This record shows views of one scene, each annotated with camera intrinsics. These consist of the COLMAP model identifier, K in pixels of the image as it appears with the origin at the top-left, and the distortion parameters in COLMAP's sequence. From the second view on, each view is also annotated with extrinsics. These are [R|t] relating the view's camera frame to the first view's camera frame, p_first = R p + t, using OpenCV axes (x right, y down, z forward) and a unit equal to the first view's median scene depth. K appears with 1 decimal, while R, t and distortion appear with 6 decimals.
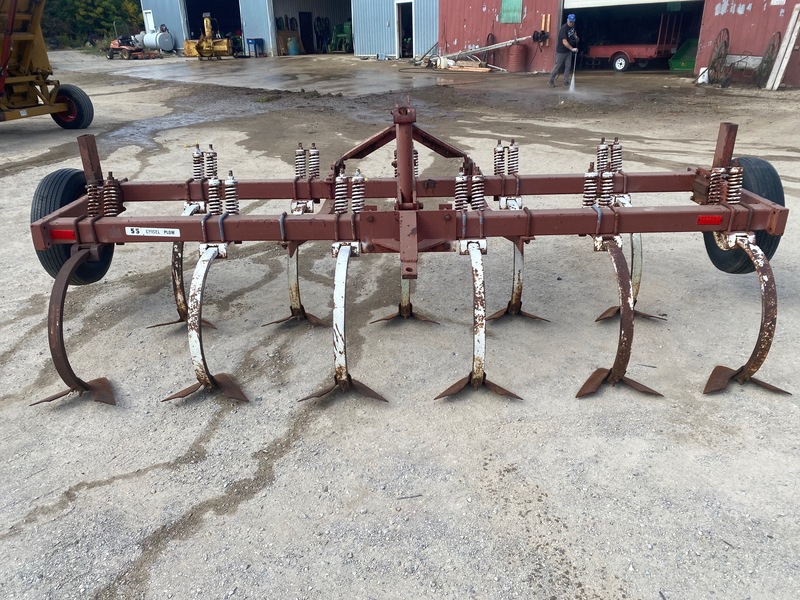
lens RADIAL K [[611.9, 0, 404.1], [0, 611.9, 302.5], [0, 0, 1]] dist [0.009748, -0.000846]
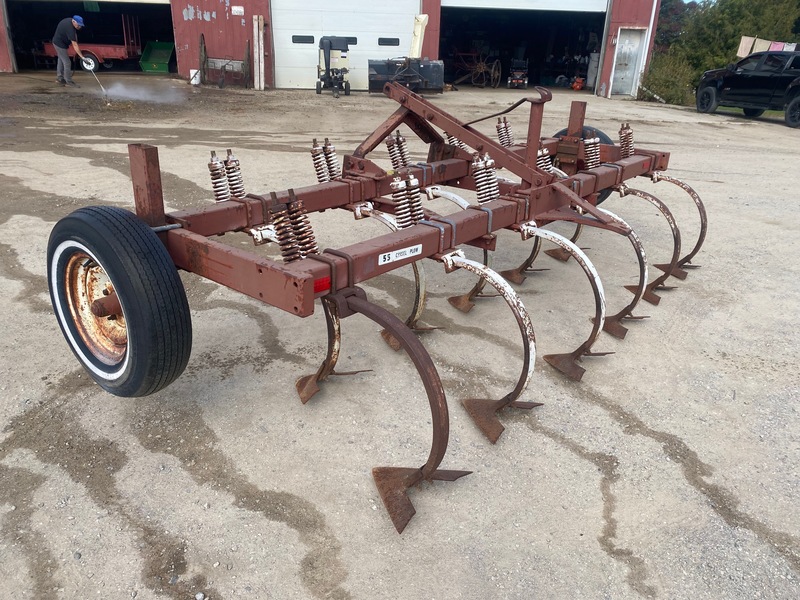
lens RADIAL K [[611.9, 0, 404.1], [0, 611.9, 302.5], [0, 0, 1]] dist [0.009748, -0.000846]
pose [[0.622670, -0.264000, 0.736604, -0.770912], [0.268692, 0.956265, 0.115595, -0.112832], [-0.734906, 0.125942, 0.666372, 0.383554]]
